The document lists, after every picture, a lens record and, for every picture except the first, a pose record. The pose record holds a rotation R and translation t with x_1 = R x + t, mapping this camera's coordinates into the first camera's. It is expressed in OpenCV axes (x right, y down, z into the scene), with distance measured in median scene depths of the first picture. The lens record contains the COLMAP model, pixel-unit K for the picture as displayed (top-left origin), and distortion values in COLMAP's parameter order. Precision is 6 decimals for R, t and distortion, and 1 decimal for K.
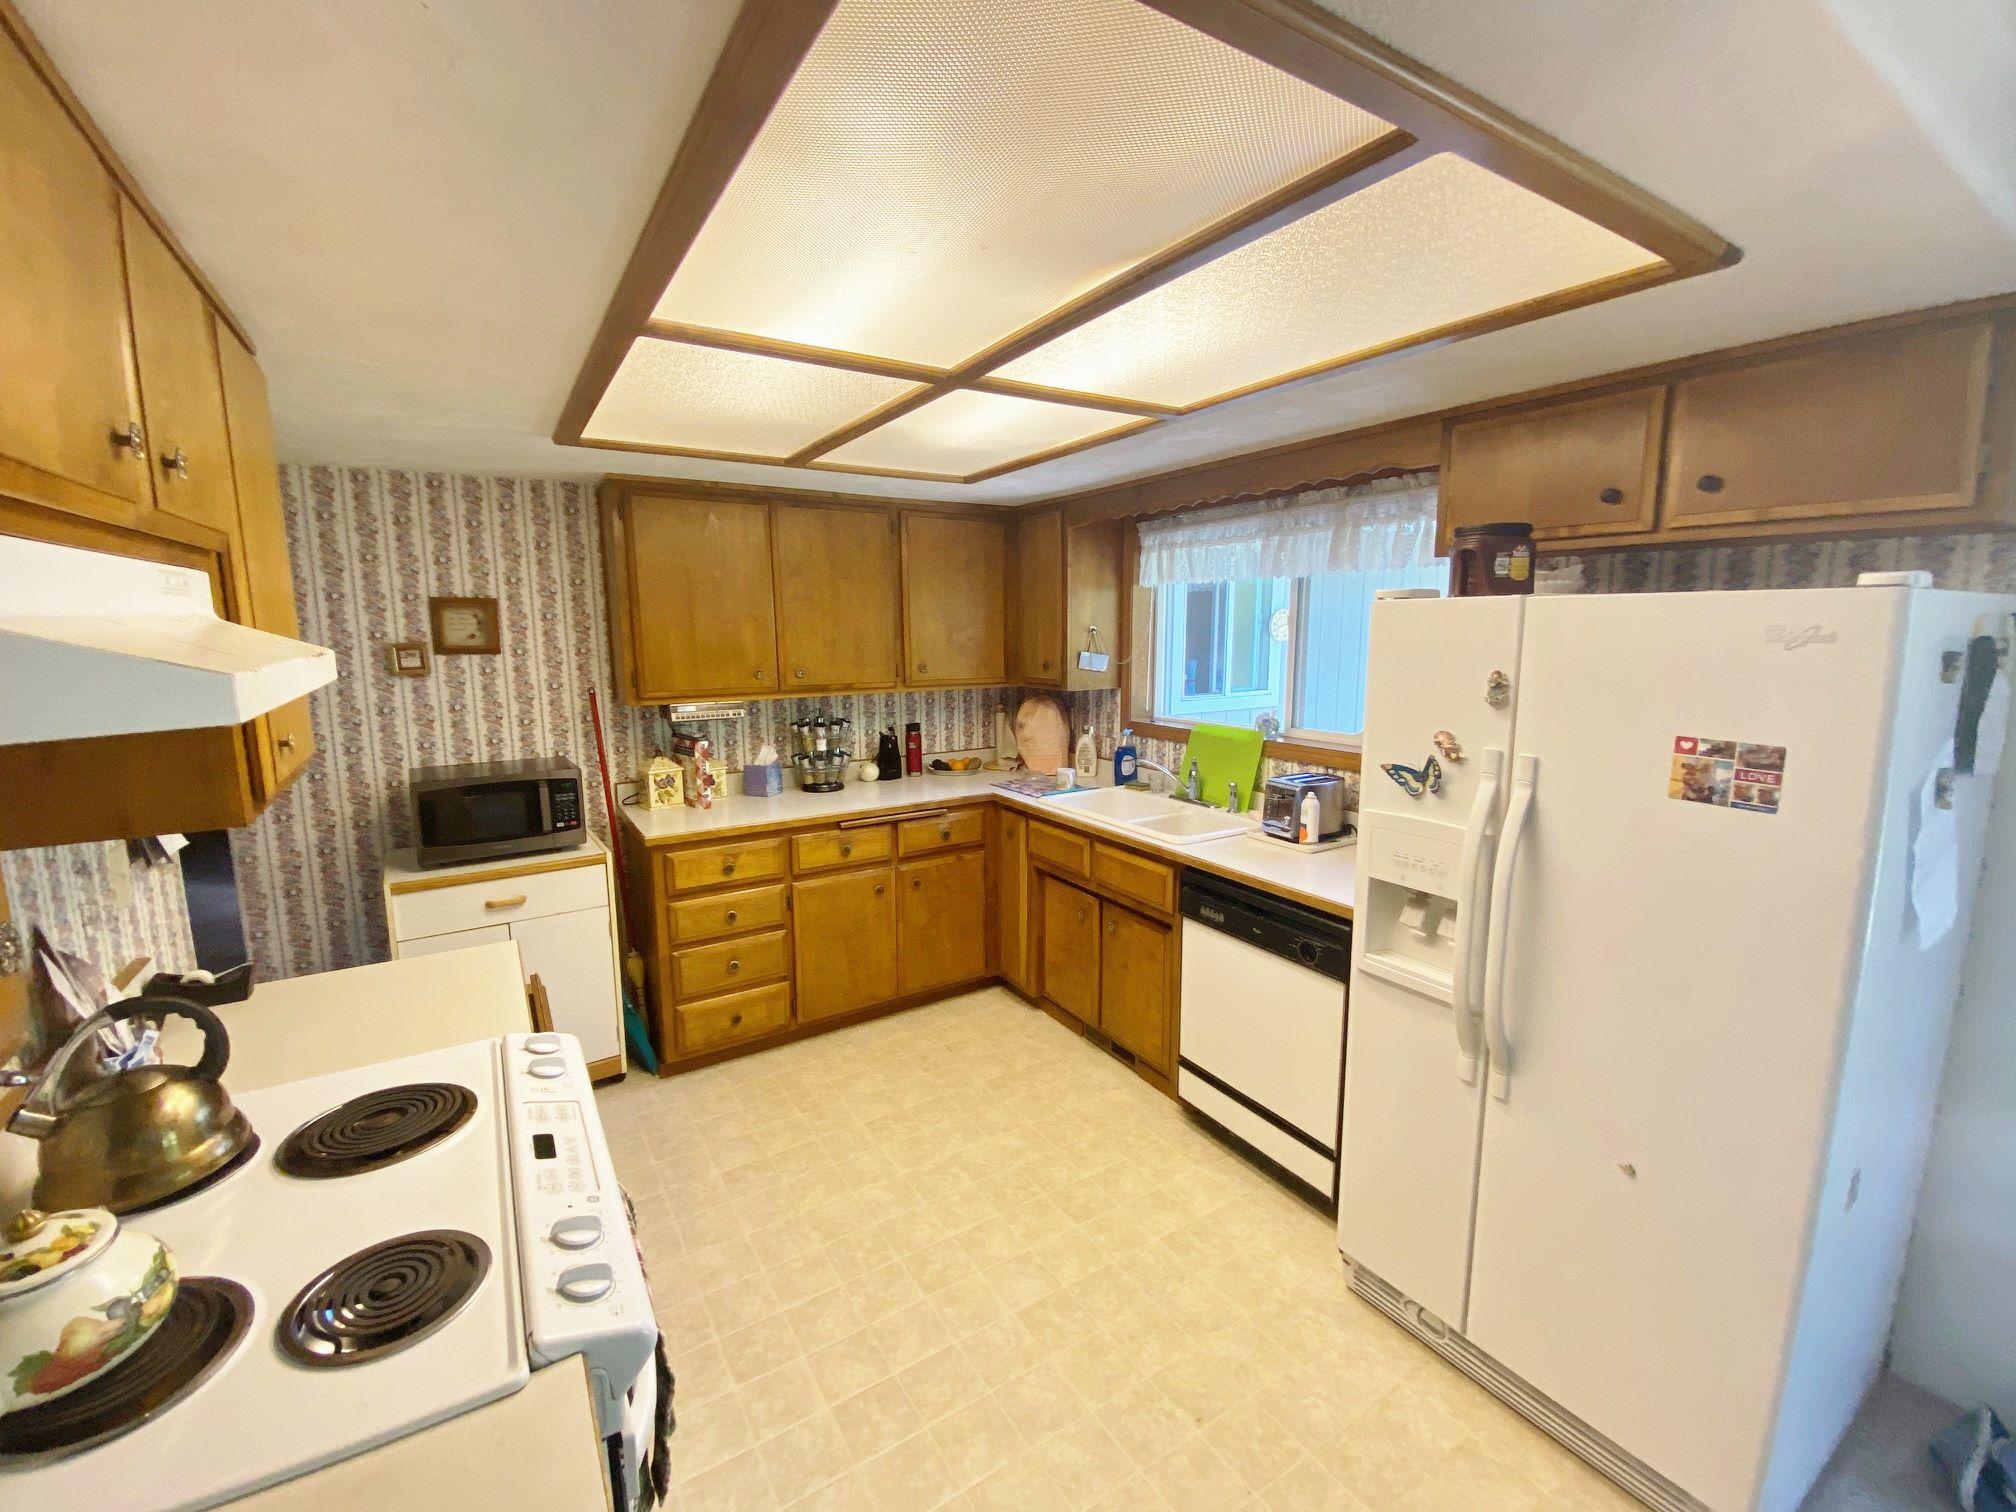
lens RADIAL K [[849.5, 0, 998.5], [0, 849.5, 751.8], [0, 0, 1]] dist [0.032492, -0.025730]
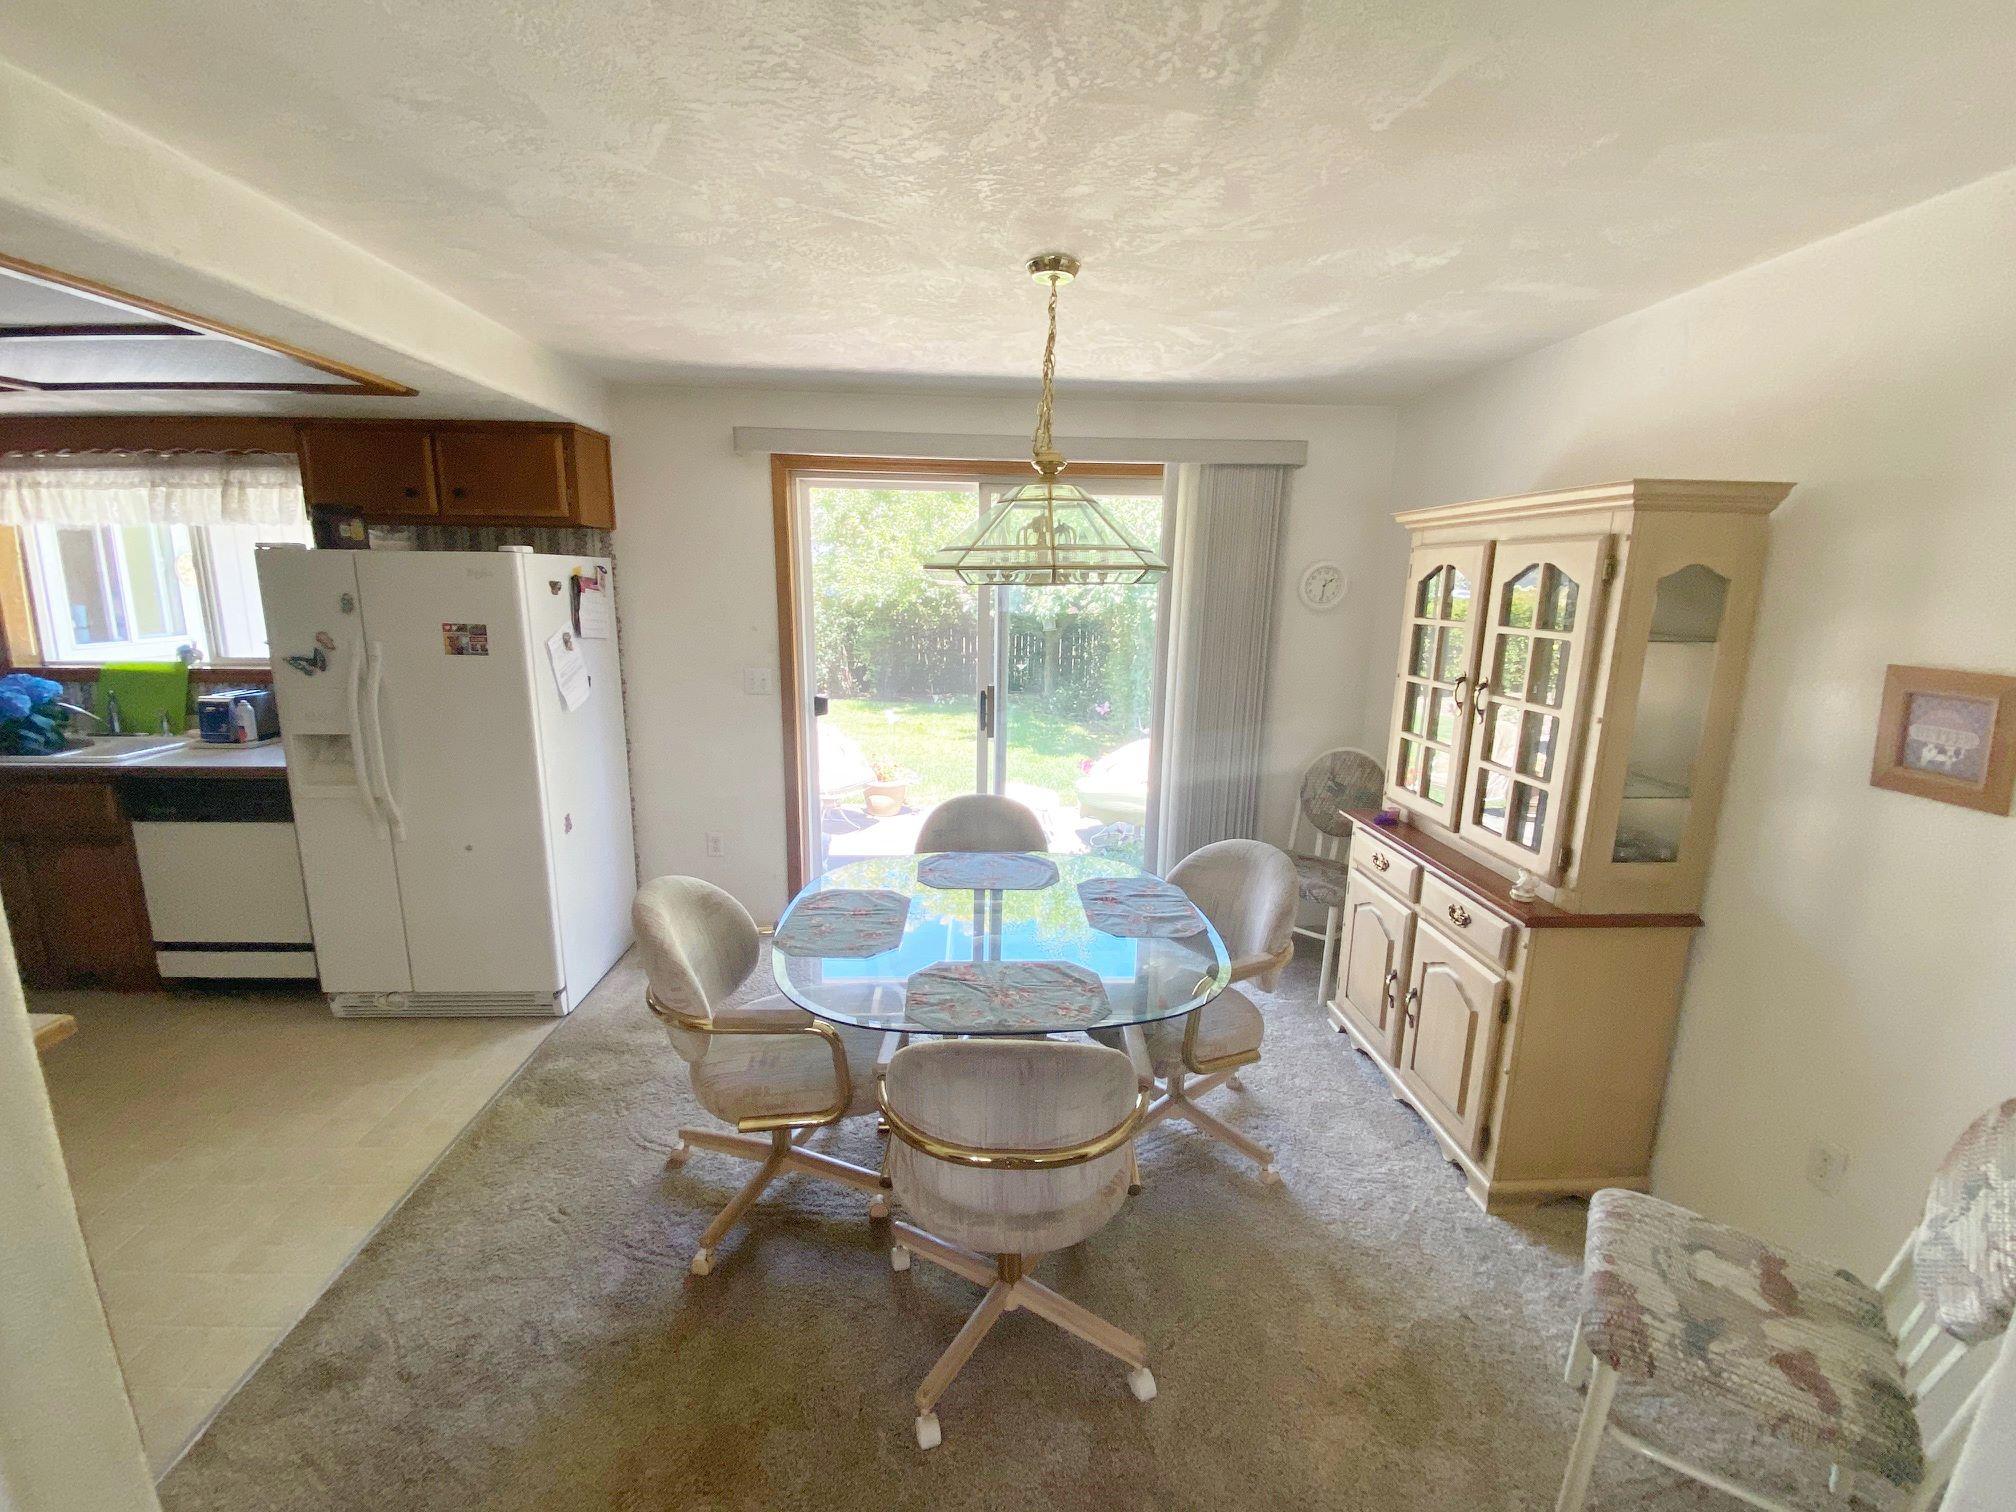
lens RADIAL K [[849.5, 0, 998.5], [0, 849.5, 751.8], [0, 0, 1]] dist [0.032492, -0.025730]
pose [[0.492862, -0.160316, 0.855211, -0.138729], [0.115266, 0.986247, 0.118451, 0.078275], [-0.862439, 0.040197, 0.504563, -0.464081]]
